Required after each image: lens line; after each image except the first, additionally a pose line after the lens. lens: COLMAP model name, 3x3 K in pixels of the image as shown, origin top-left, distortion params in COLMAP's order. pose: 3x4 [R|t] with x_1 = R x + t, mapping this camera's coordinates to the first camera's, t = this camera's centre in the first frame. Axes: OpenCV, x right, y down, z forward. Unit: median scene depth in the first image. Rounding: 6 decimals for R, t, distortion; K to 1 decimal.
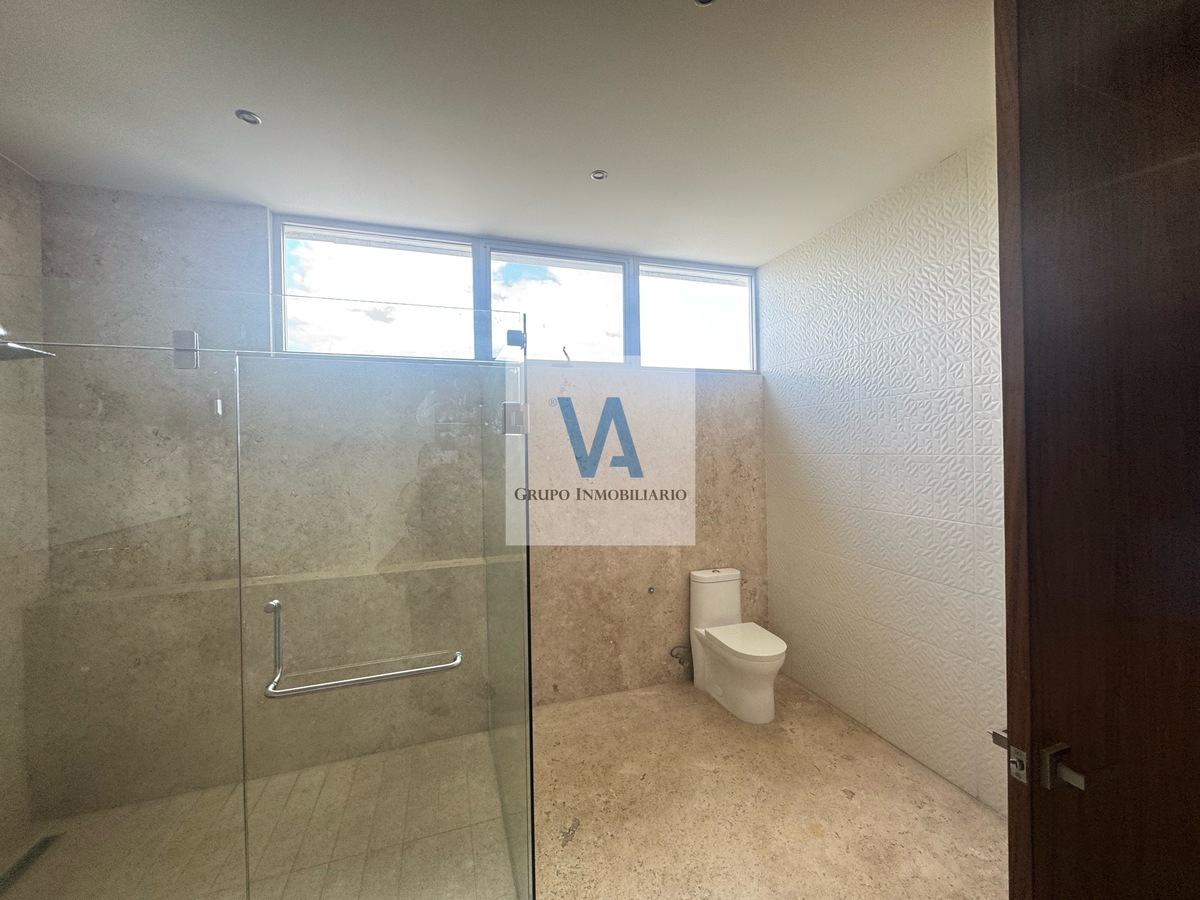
lens RADIAL K [[476.3, 0, 609.0], [0, 476.3, 449.1], [0, 0, 1]] dist [-0.005526, 0.000711]
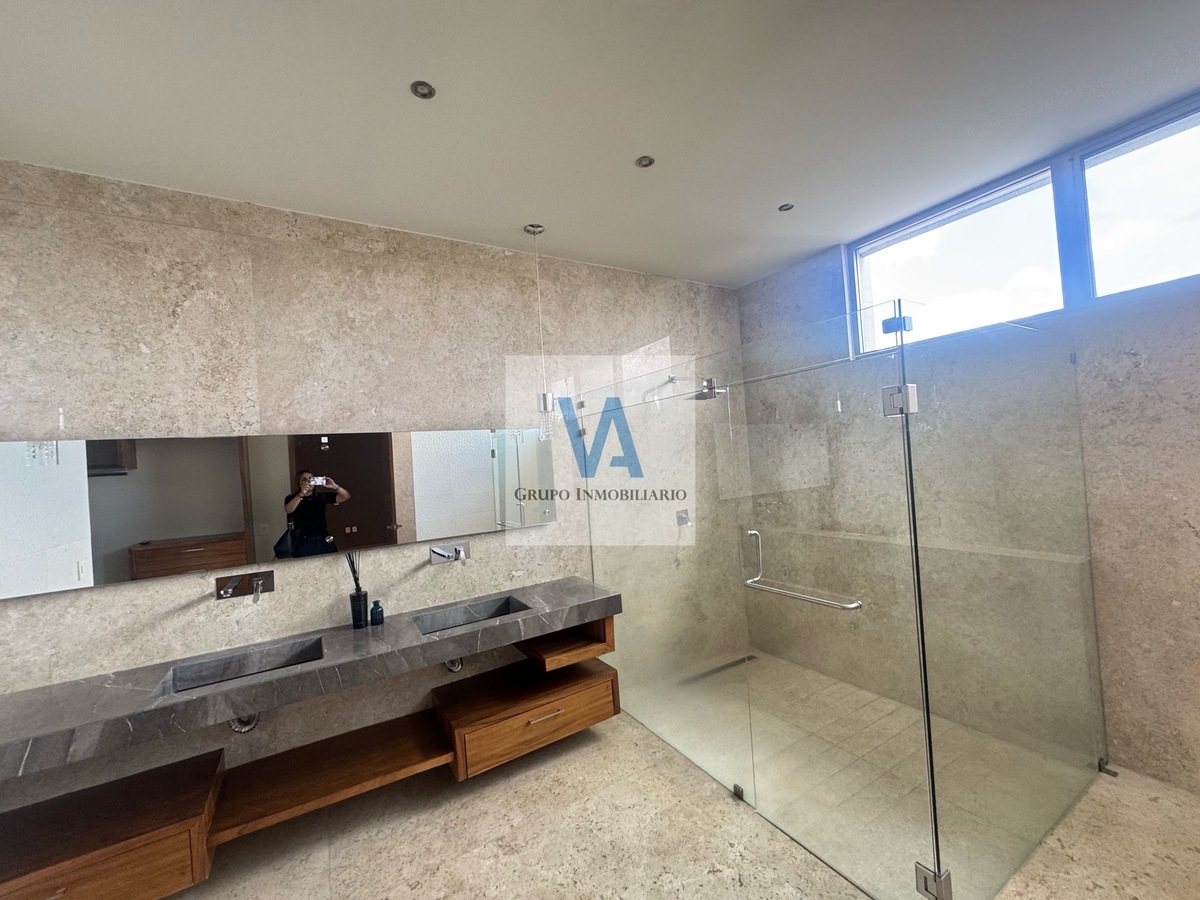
lens RADIAL K [[476.3, 0, 599.8], [0, 476.3, 449.0], [0, 0, 1]] dist [-0.005526, 0.000711]
pose [[0.220050, -0.015183, -0.975371, 0.393222], [0.058853, 0.998264, -0.002262, 0.004043], [0.973712, -0.056906, 0.220561, 0.064213]]
